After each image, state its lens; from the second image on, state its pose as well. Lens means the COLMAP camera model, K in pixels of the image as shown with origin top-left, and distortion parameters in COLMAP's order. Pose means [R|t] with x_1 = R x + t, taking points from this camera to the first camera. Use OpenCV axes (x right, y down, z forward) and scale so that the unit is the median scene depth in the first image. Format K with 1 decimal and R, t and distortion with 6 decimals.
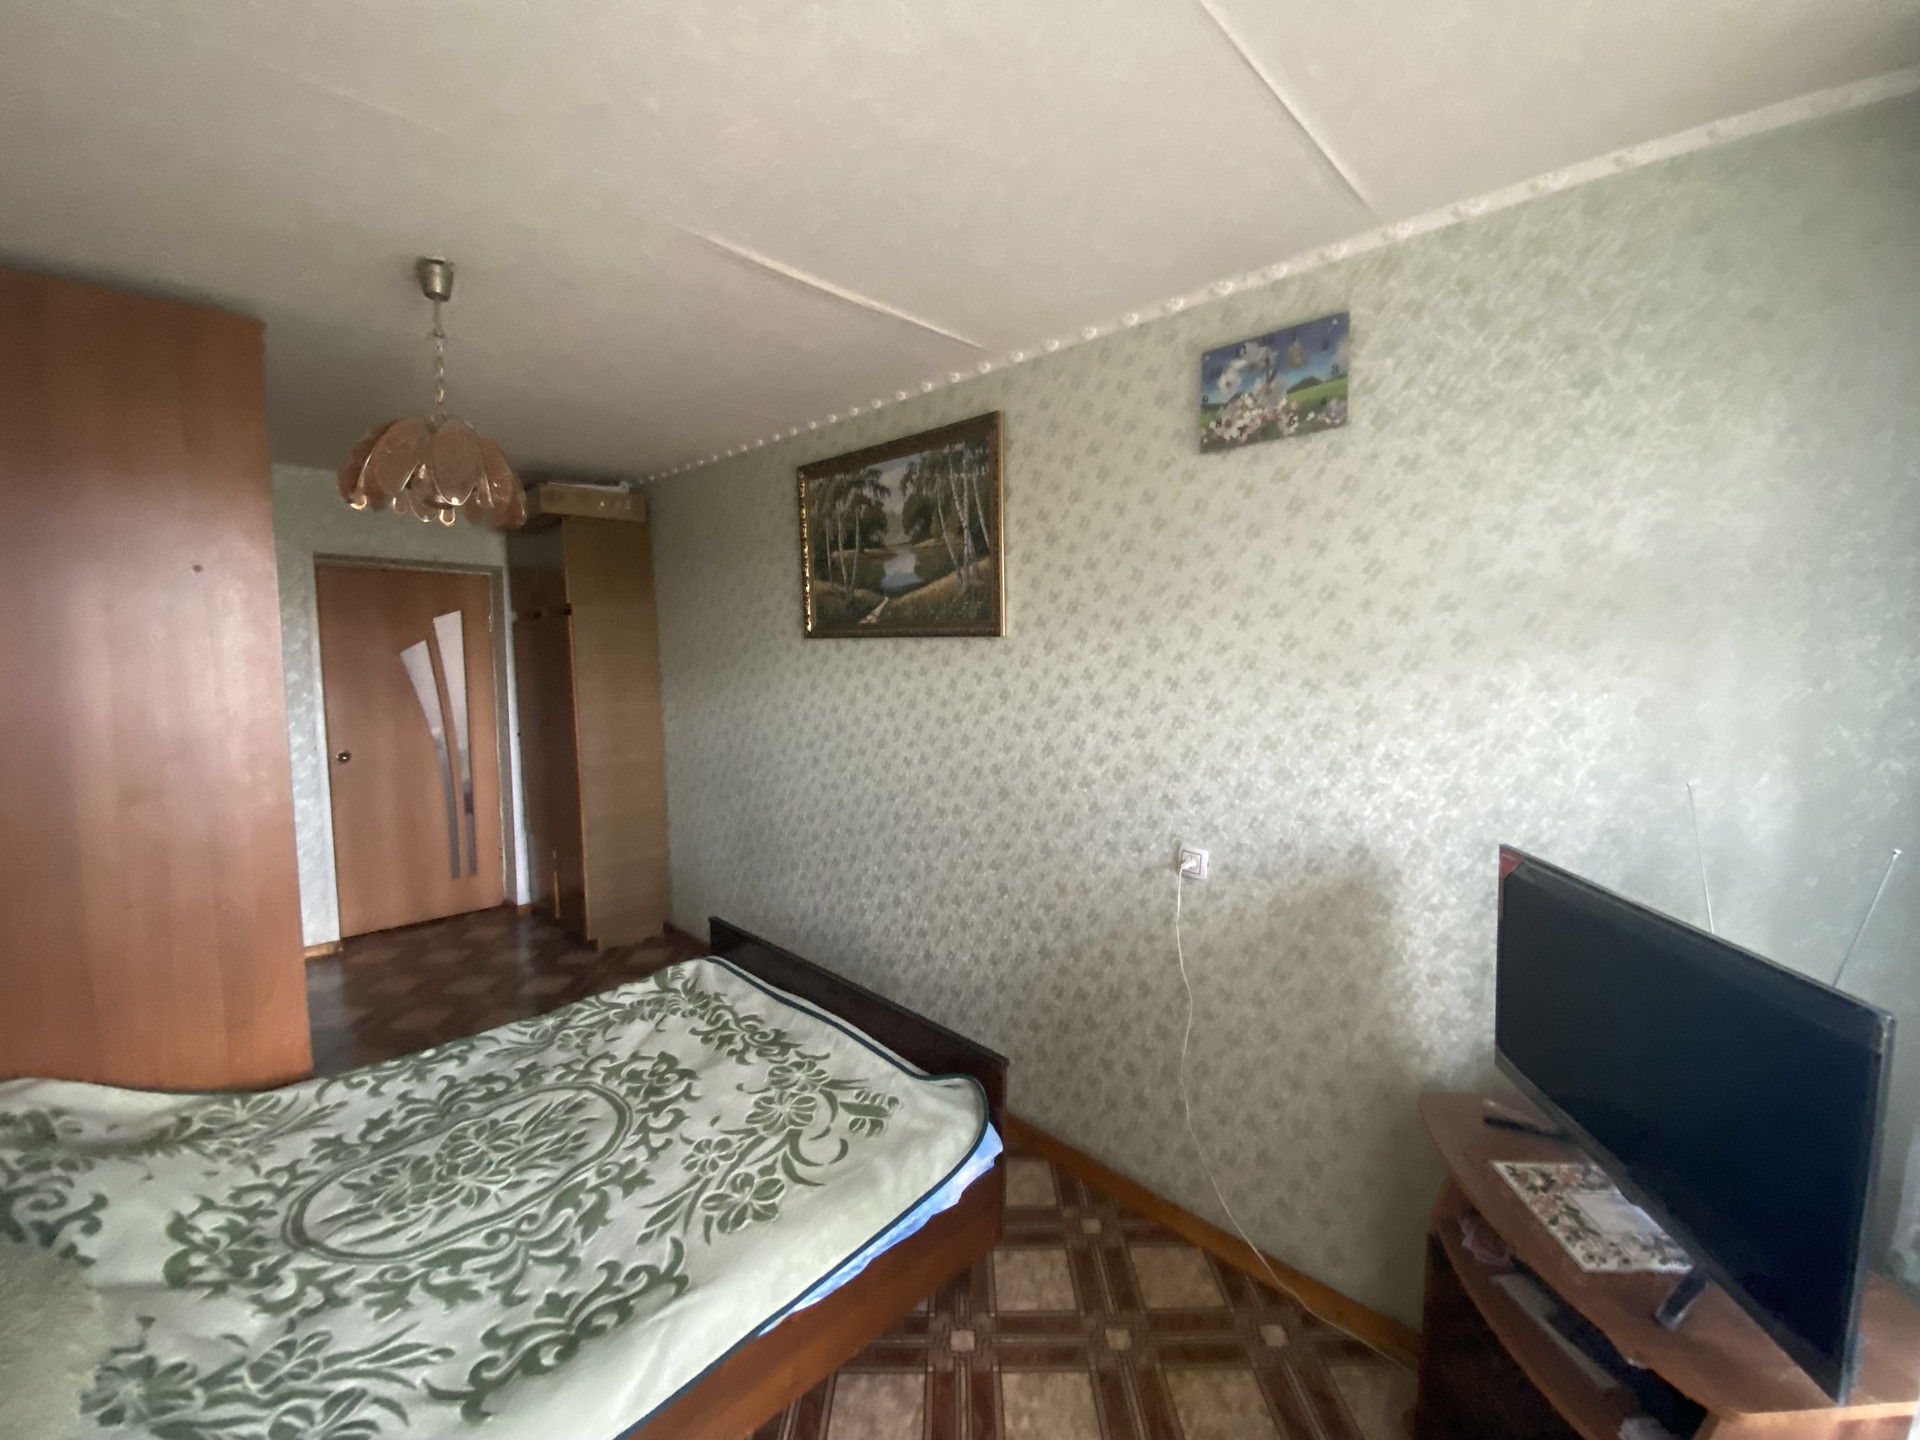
lens RADIAL K [[775.1, 0, 951.2], [0, 775.1, 722.1], [0, 0, 1]] dist [0.001481, -0.014193]
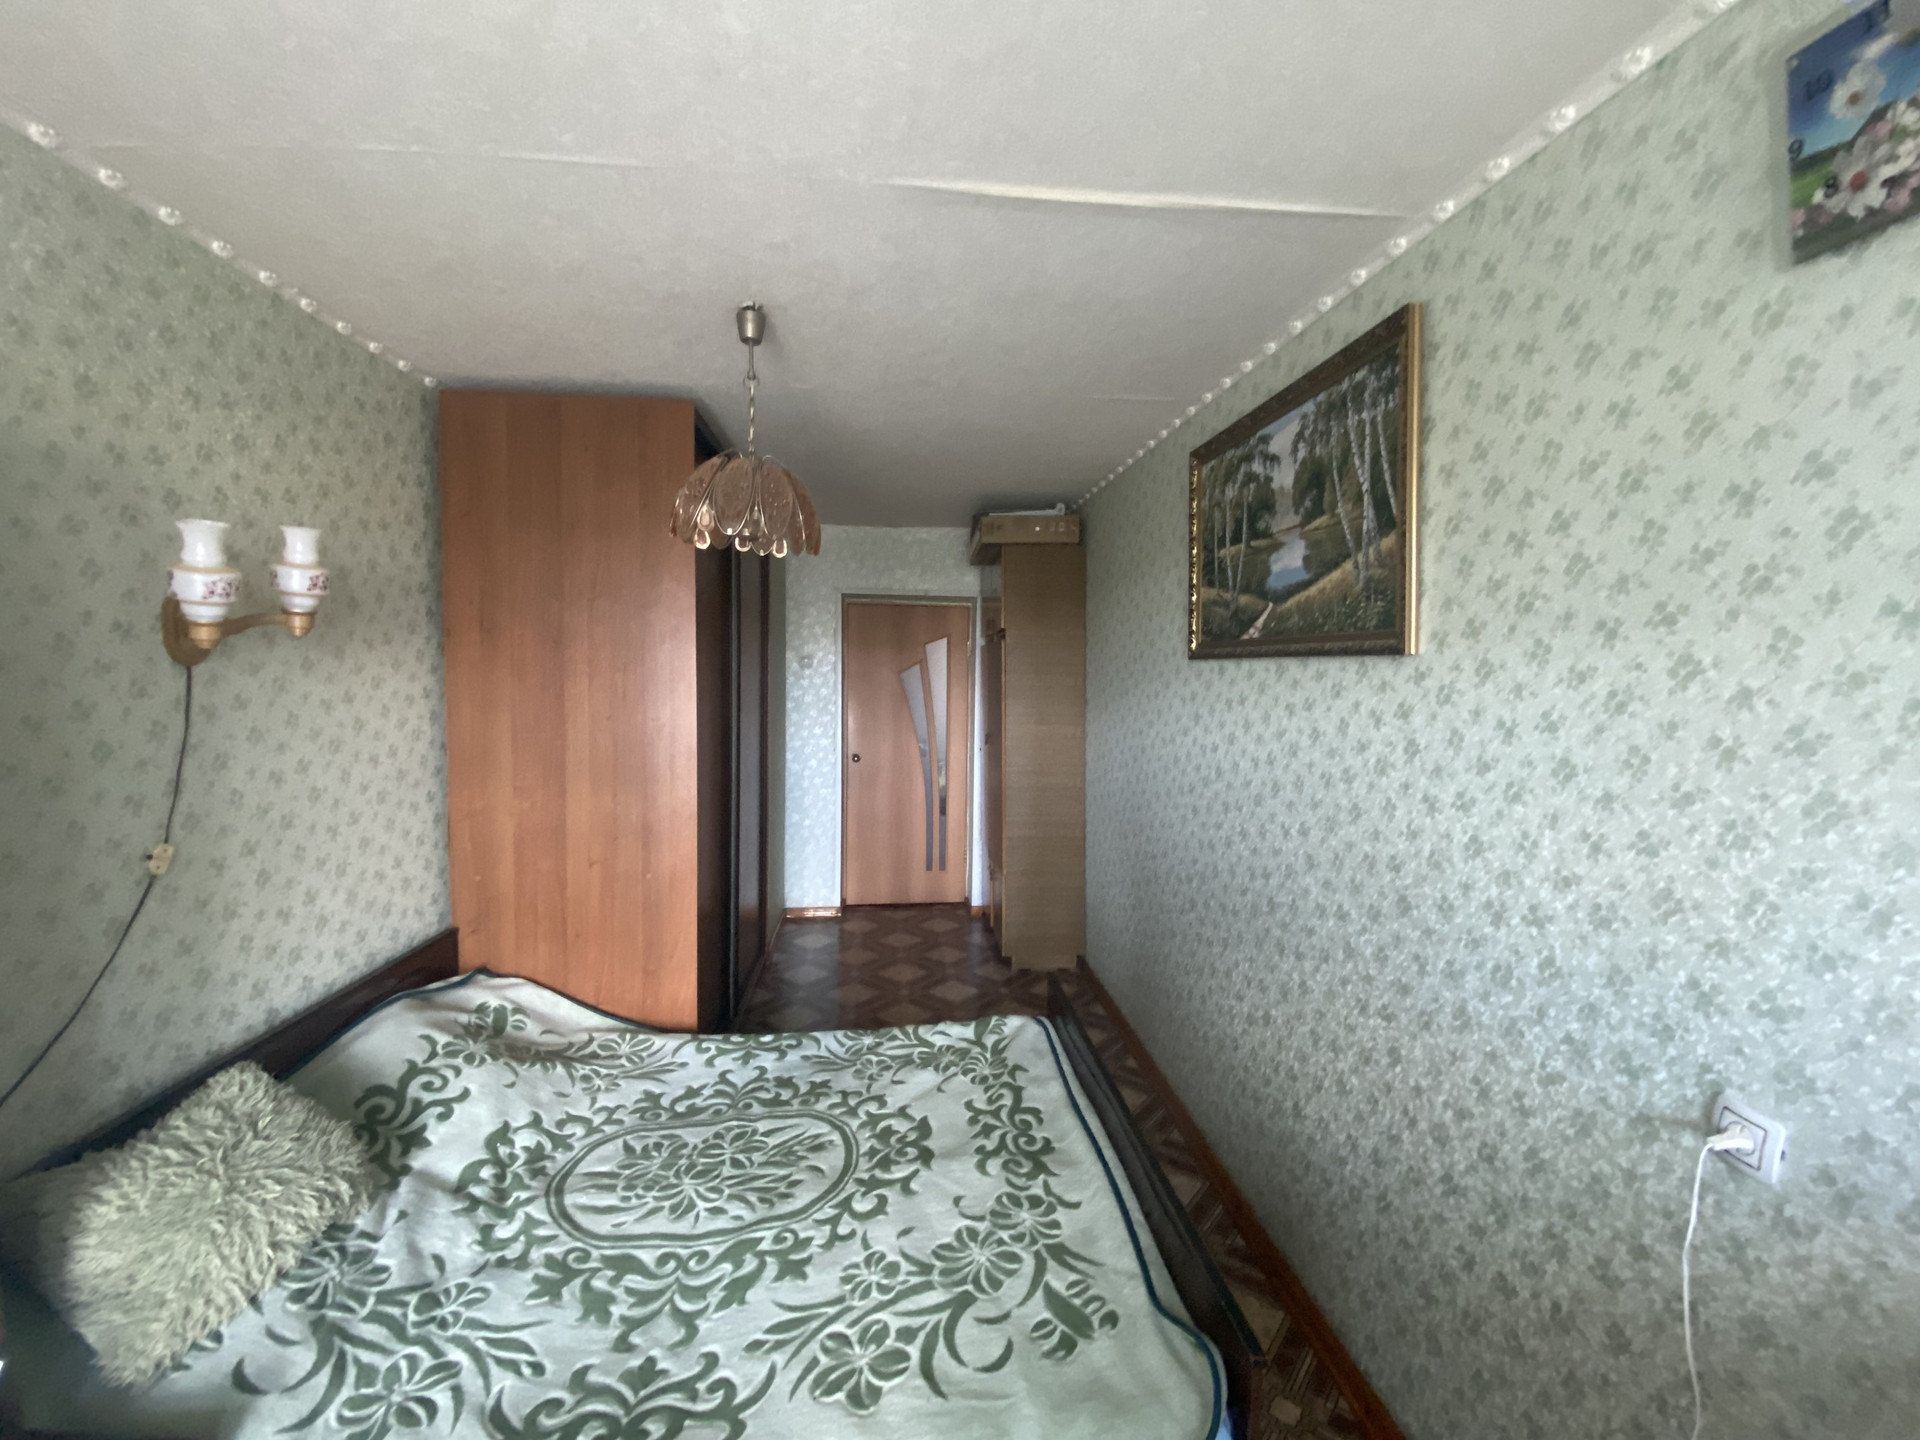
lens RADIAL K [[772.3, 0, 942.4], [0, 772.3, 724.3], [0, 0, 1]] dist [0.020346, -0.023343]
pose [[0.761921, 0.048695, -0.645837, 0.219993], [-0.064012, 0.997949, -0.000274, -0.035316], [0.644499, 0.041550, 0.763476, 0.322889]]
